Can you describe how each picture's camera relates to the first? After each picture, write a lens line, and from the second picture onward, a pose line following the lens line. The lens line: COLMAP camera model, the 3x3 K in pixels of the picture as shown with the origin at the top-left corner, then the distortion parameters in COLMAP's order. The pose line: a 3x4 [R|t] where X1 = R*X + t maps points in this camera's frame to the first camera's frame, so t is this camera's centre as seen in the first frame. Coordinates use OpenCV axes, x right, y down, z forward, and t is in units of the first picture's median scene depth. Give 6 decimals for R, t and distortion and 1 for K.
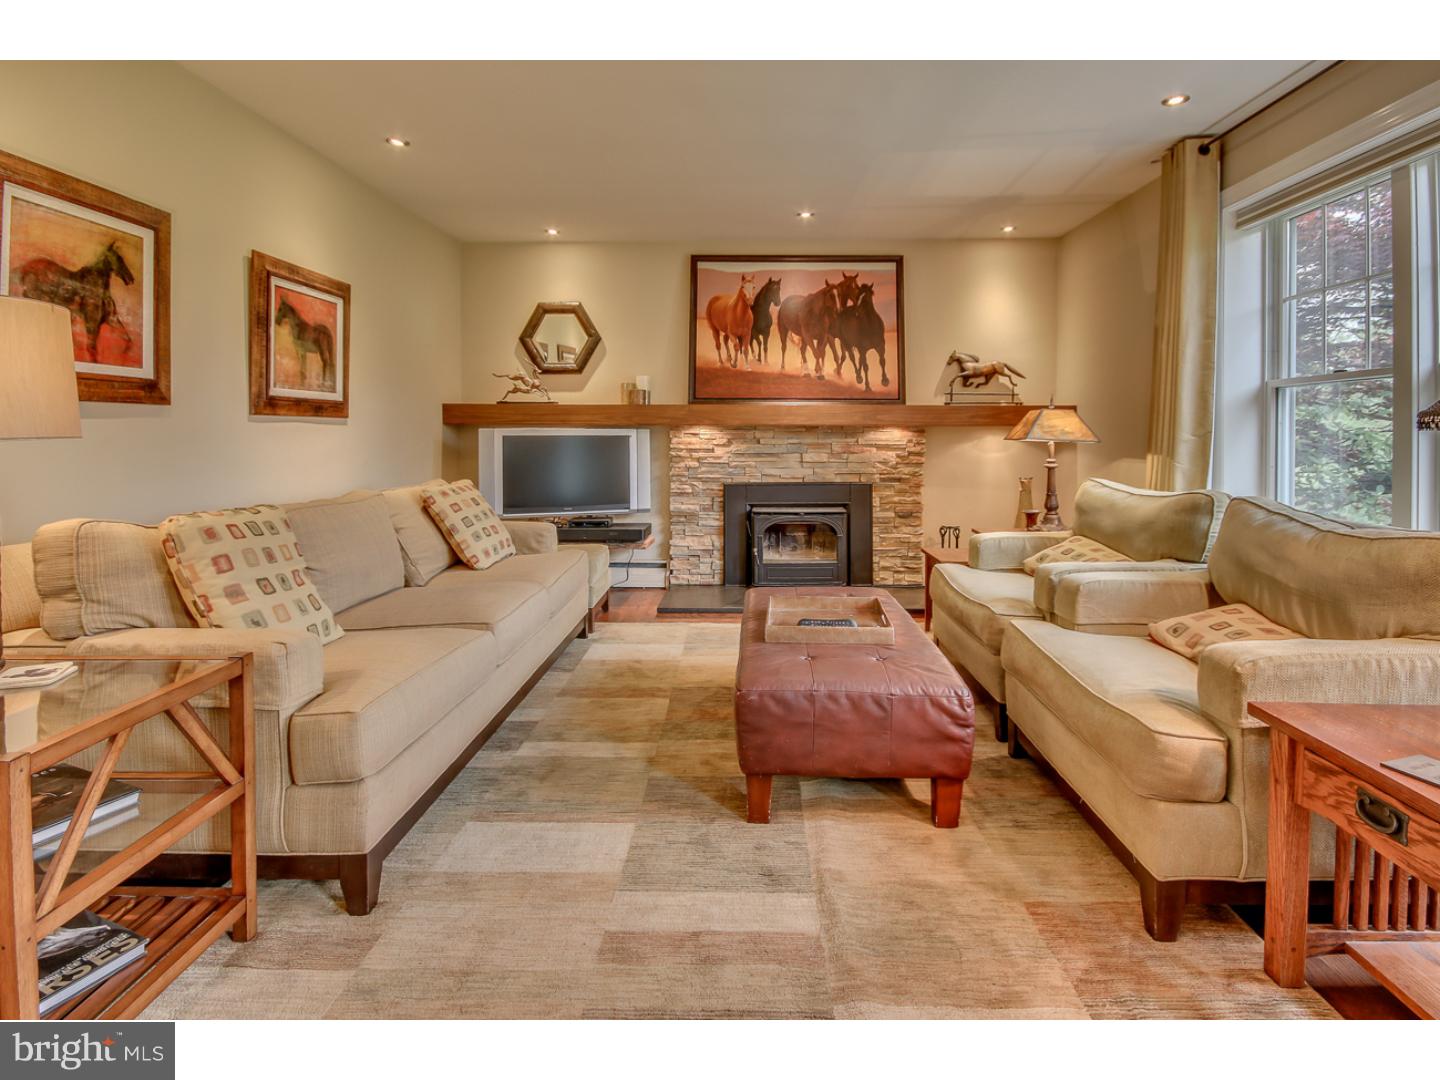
lens RADIAL K [[708.4, 0, 743.7], [0, 708.4, 551.0], [0, 0, 1]] dist [0.000268, 0.000085]
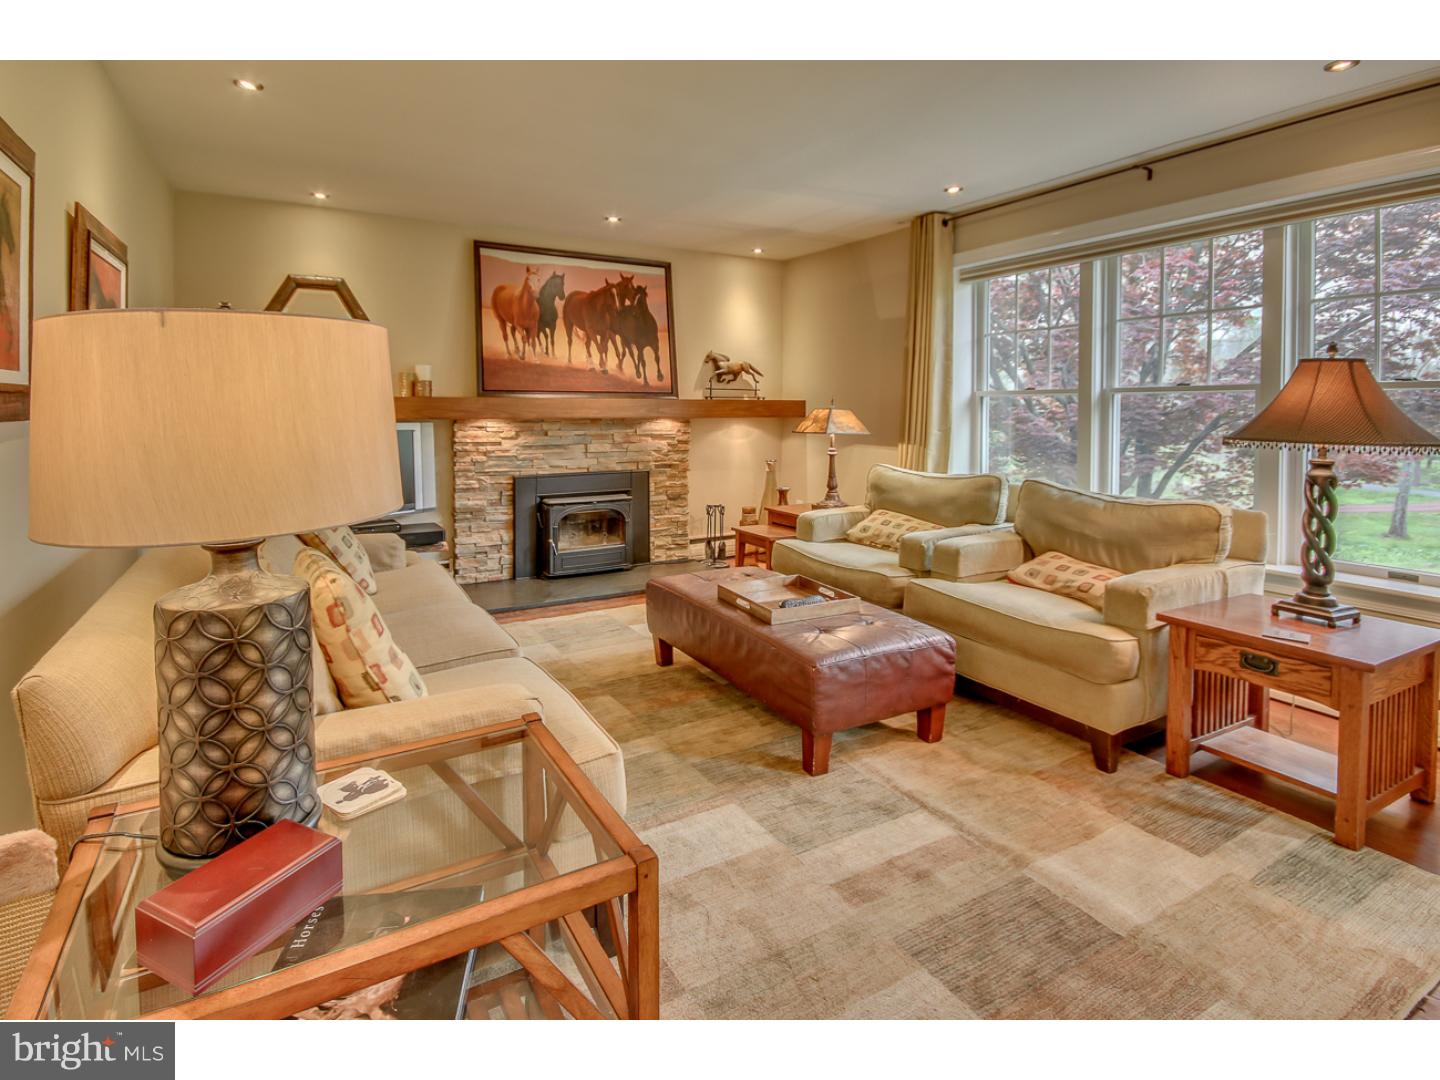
lens RADIAL K [[686.1, 0, 720.0], [0, 686.1, 540.0], [0, 0, 1]] dist [0.002561, -0.000014]
pose [[0.871779, -0.090104, 0.481541, -0.258081], [0.078243, 0.995931, 0.044706, -0.029554], [-0.483610, -0.001296, 0.875283, 0.028533]]
